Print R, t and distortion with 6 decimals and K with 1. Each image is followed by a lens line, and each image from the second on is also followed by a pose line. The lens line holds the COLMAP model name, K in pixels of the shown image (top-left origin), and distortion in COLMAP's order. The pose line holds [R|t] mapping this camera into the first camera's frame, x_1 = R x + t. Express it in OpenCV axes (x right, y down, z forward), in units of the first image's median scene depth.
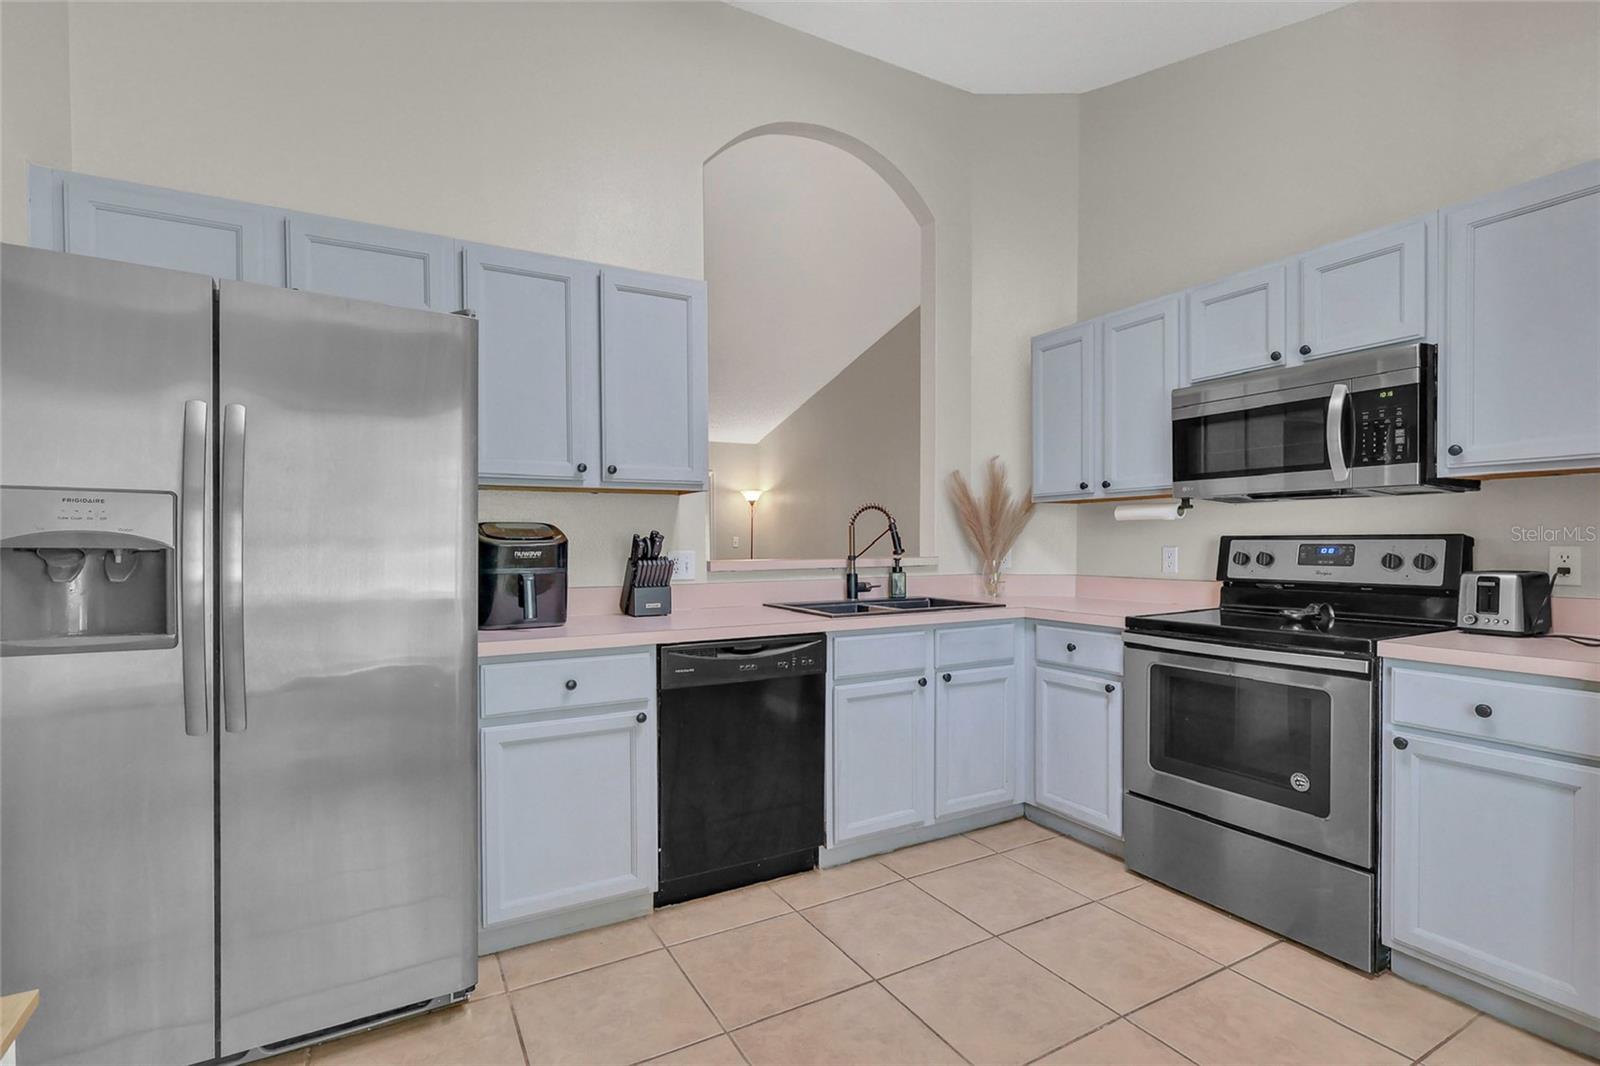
lens RADIAL K [[743.5, 0, 805.4], [0, 743.5, 536.0], [0, 0, 1]] dist [-0.016876, -0.000162]
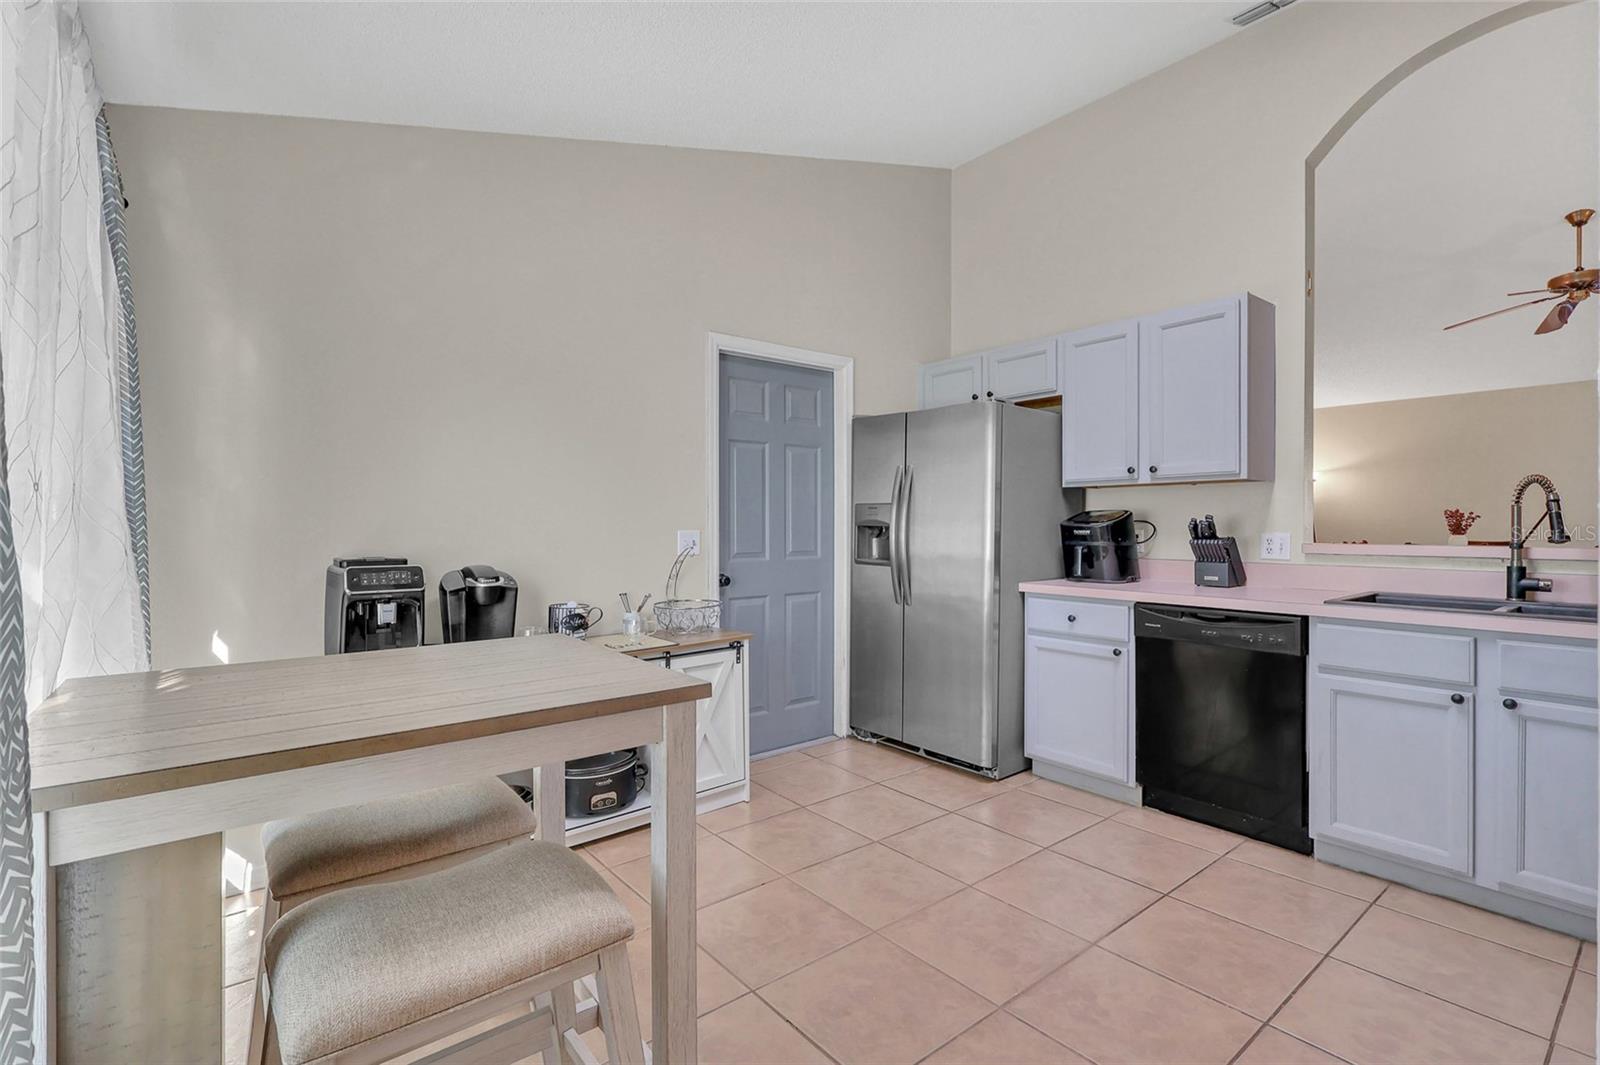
lens RADIAL K [[743.5, 0, 807.9], [0, 743.5, 529.2], [0, 0, 1]] dist [-0.016876, -0.000162]
pose [[0.149426, 0.004394, -0.988763, 0.979674], [0.003261, 0.999982, 0.004936, 0.008438], [0.988768, -0.003962, 0.149409, 0.219051]]
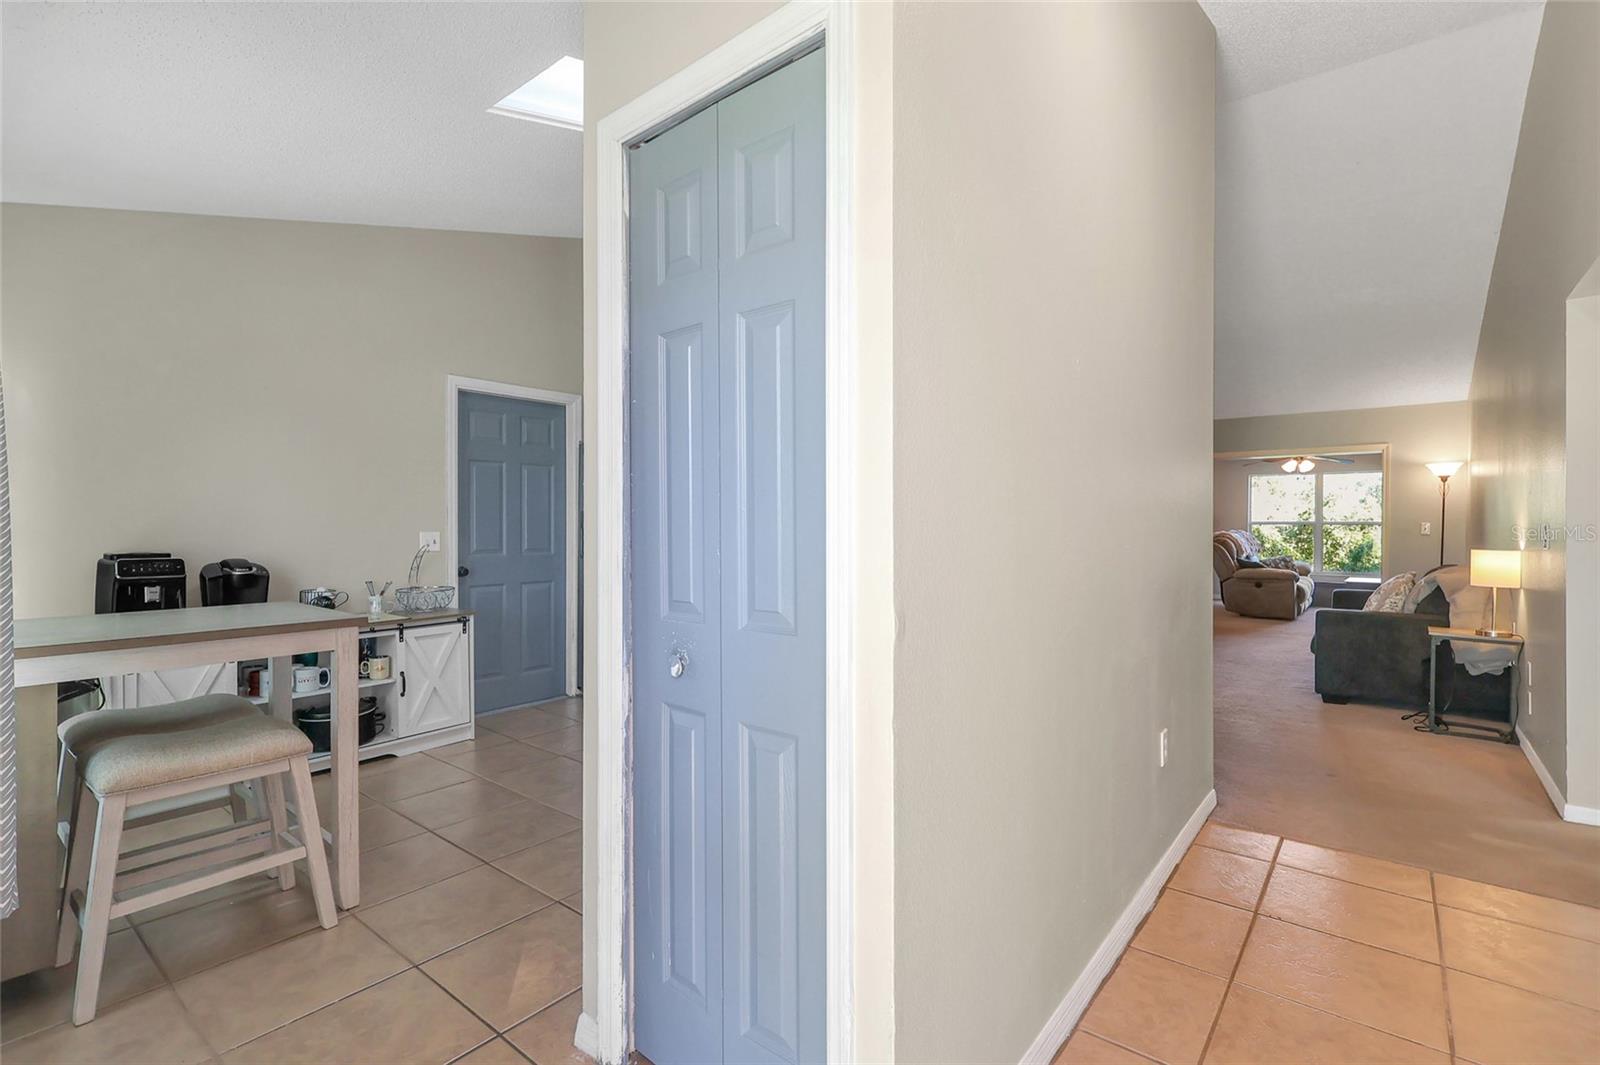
lens RADIAL K [[738.8, 0, 806.3], [0, 738.8, 532.6], [0, 0, 1]] dist [0.000394, 0.000501]
pose [[0.365237, 0.011314, -0.930846, 1.551825], [-0.005587, 0.999935, 0.009962, -0.004305], [0.930898, 0.001562, 0.365277, 0.406570]]
